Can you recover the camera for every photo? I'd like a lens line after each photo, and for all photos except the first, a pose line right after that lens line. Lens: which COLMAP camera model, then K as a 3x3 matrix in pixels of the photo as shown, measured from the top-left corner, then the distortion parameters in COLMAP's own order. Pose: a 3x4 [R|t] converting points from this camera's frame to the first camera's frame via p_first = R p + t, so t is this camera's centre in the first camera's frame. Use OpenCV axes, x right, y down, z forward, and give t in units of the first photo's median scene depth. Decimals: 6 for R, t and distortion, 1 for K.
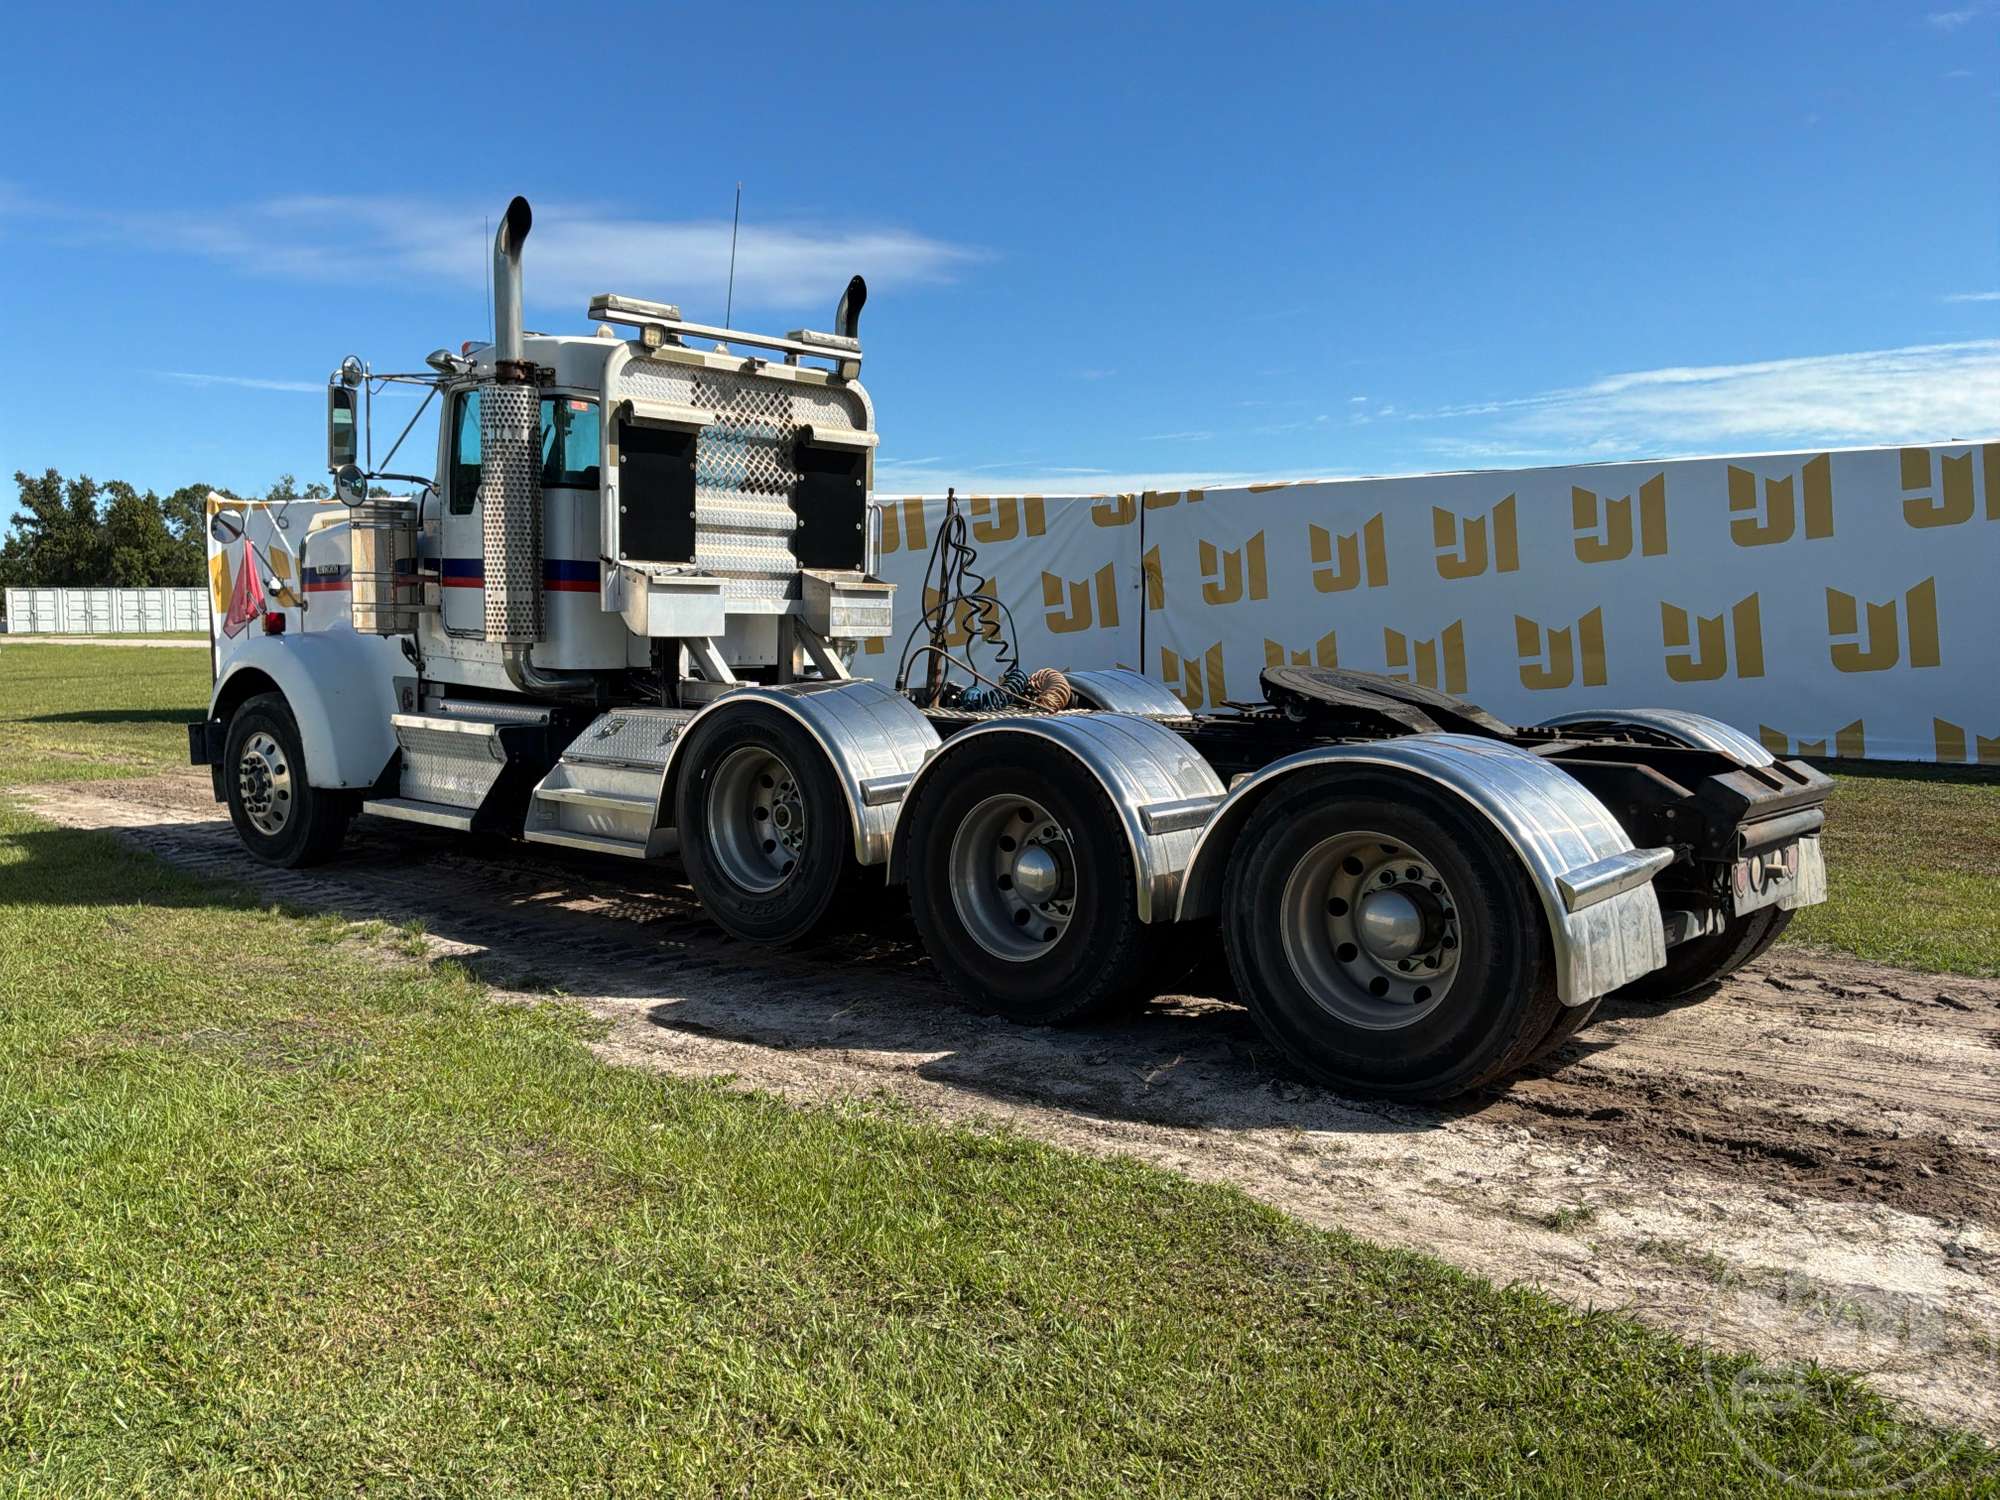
lens RADIAL K [[1679.9, 0, 1005.9], [0, 1679.9, 754.4], [0, 0, 1]] dist [0.090773, -0.170073]
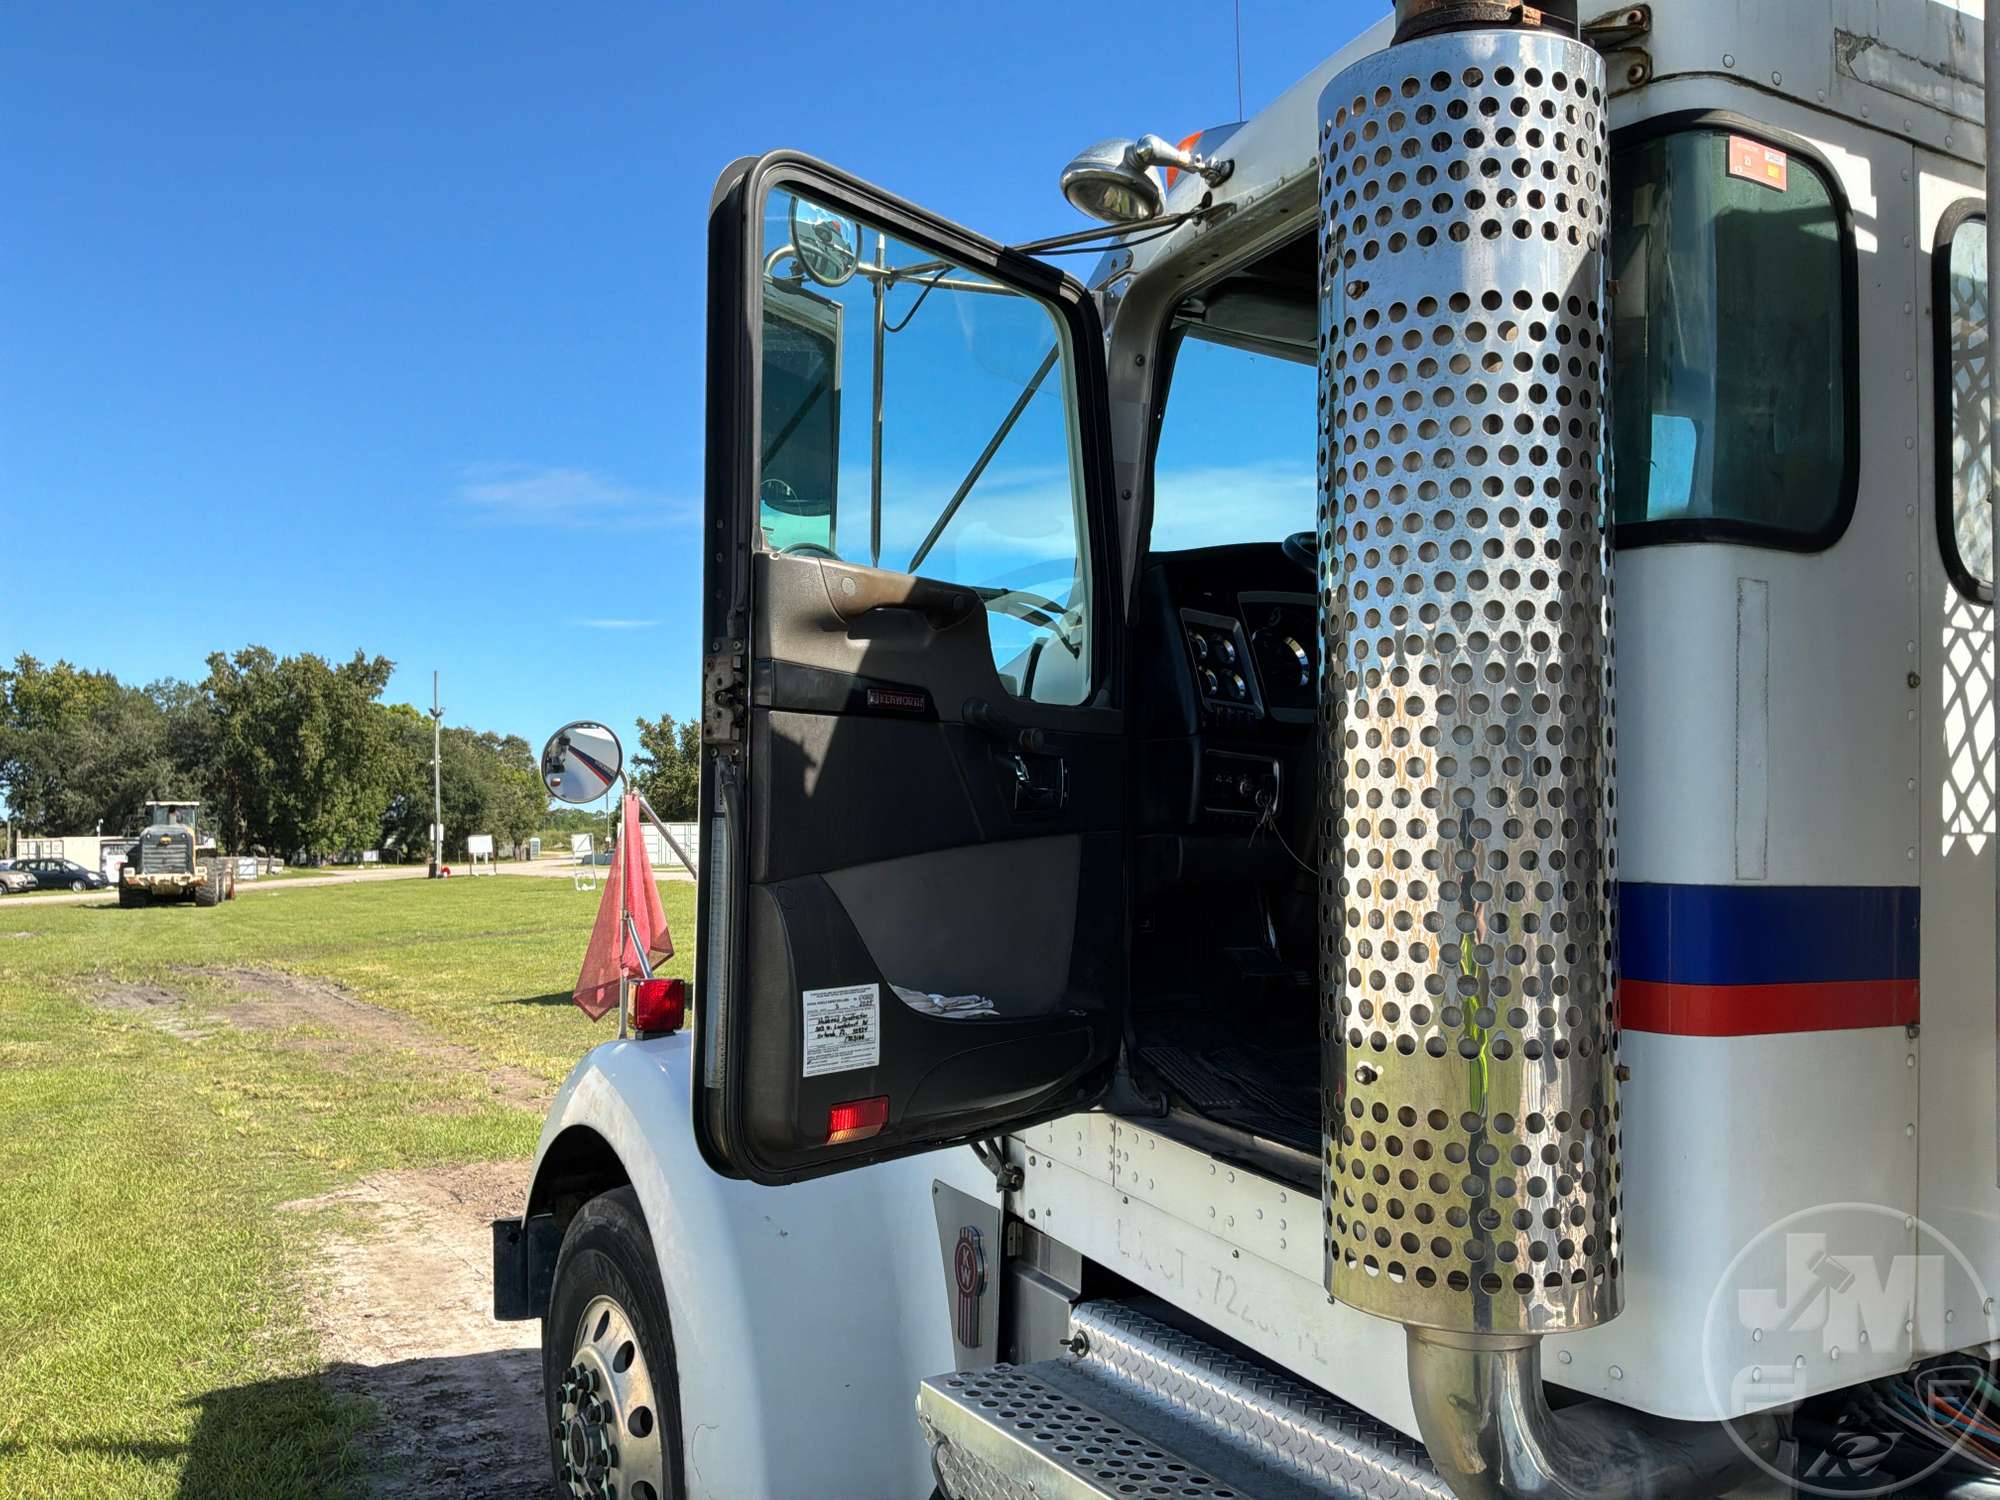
lens RADIAL K [[1679.9, 0, 1000.0], [0, 1679.9, 752.1], [0, 0, 1]] dist [0.090773, -0.170073]
pose [[0.950018, -0.021940, -0.311424, -0.239462], [-0.019734, 0.991313, -0.130039, -0.087469], [0.311572, 0.129685, 0.941331, 0.666013]]
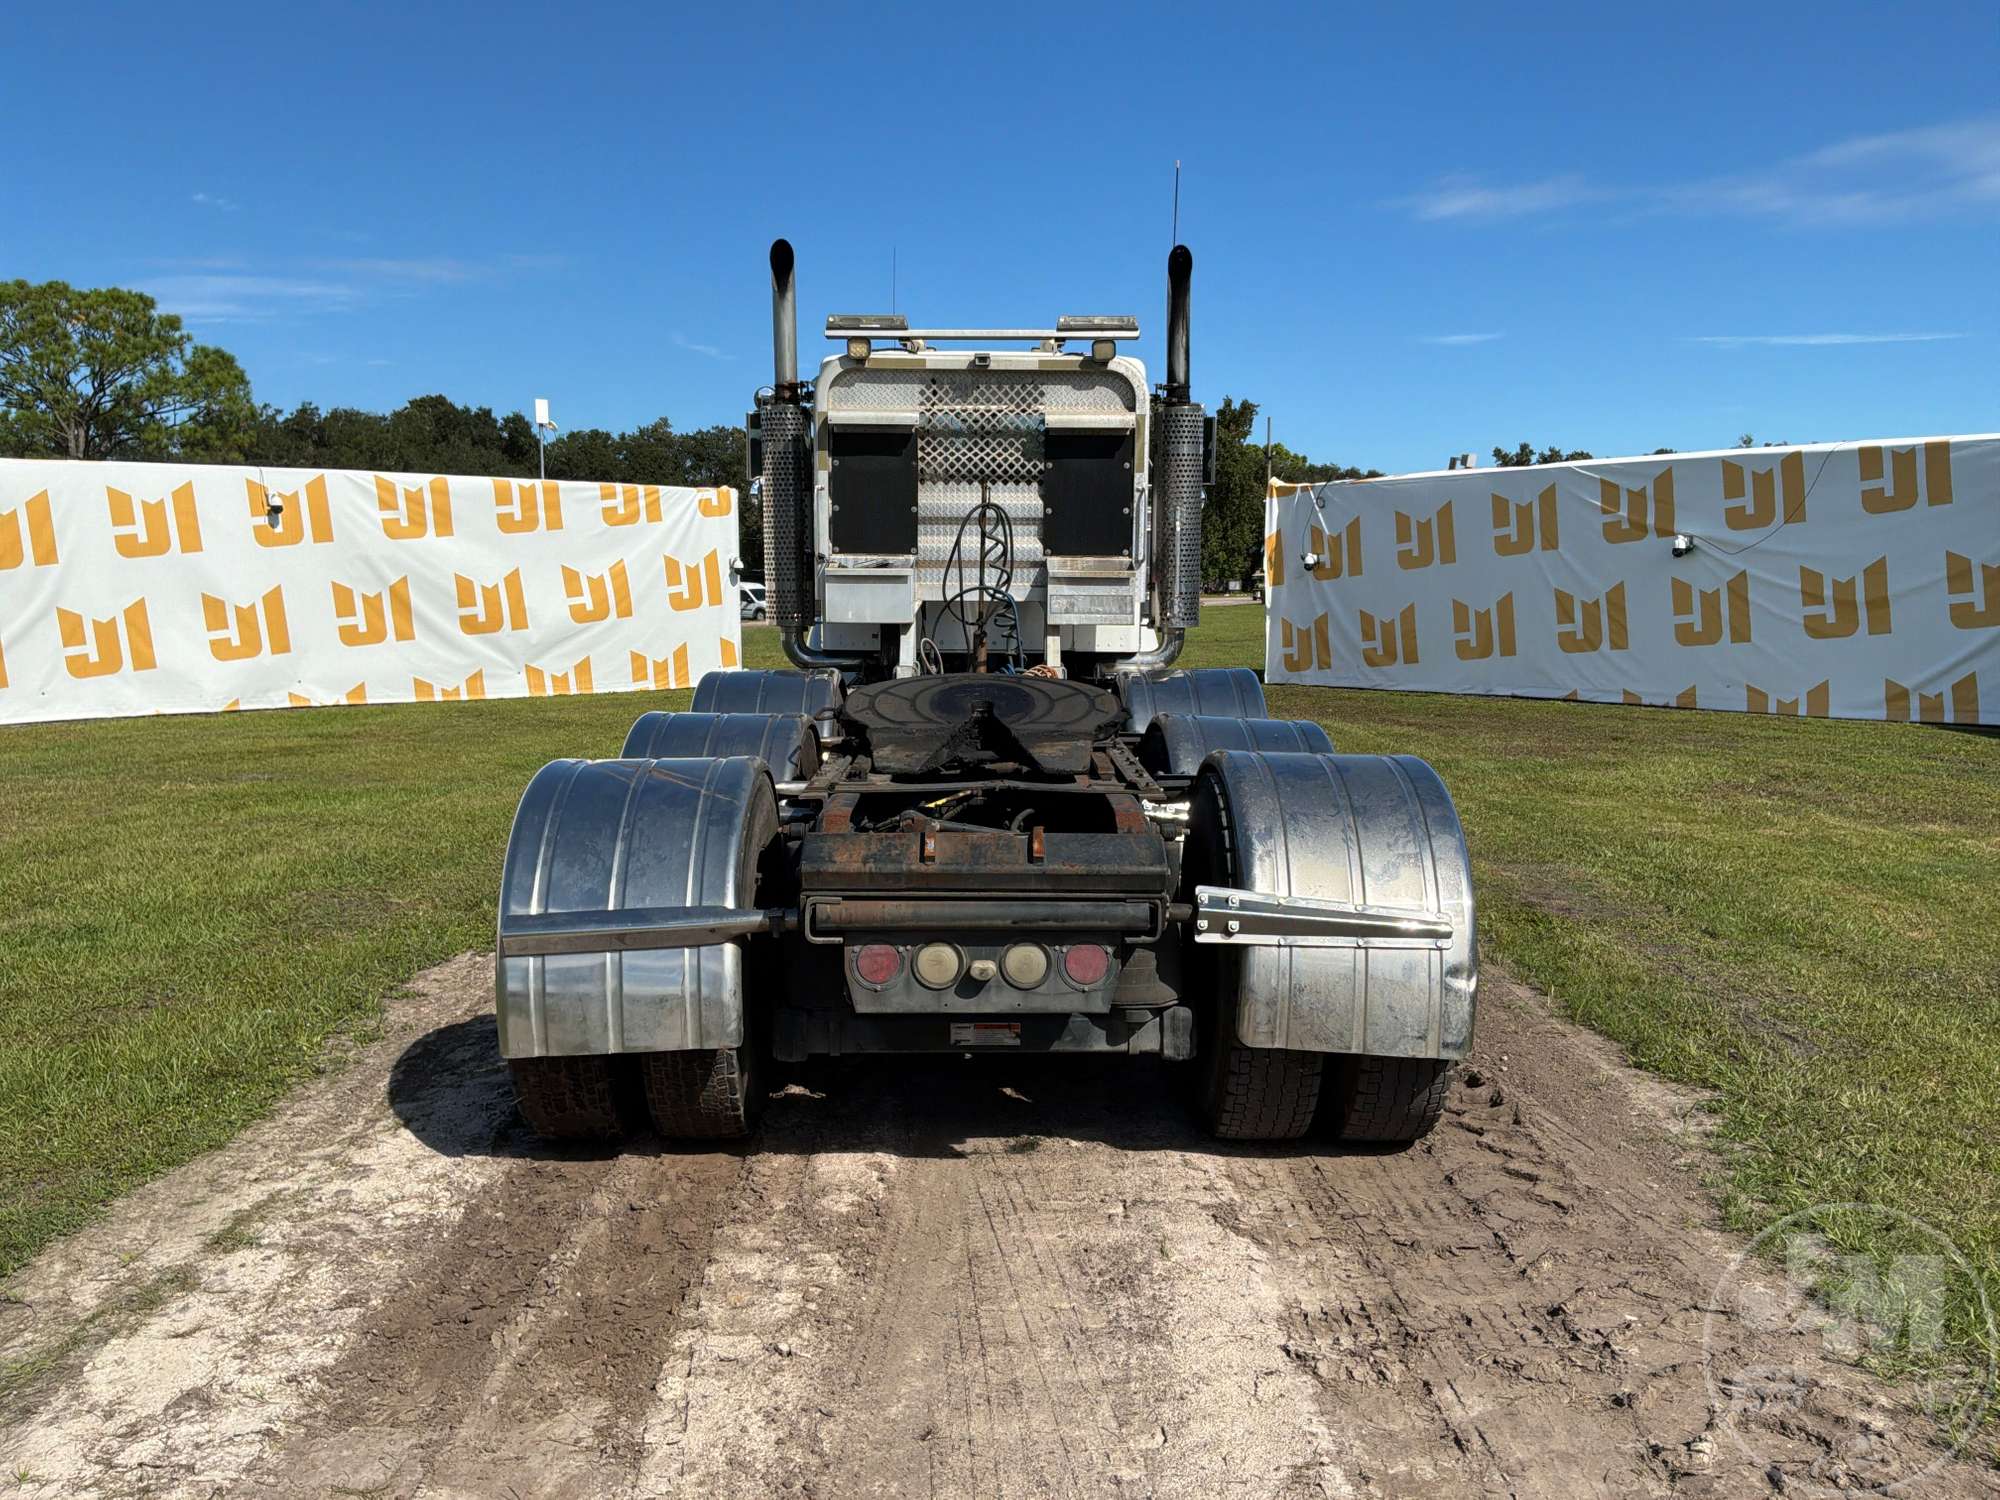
lens RADIAL K [[1679.9, 0, 989.8], [0, 1679.9, 749.2], [0, 0, 1]] dist [0.090773, -0.170073]
pose [[0.667579, 0.074377, -0.740814, 0.598697], [-0.059611, 0.997143, 0.046394, -0.039145], [0.742148, 0.013189, 0.670106, 0.295750]]
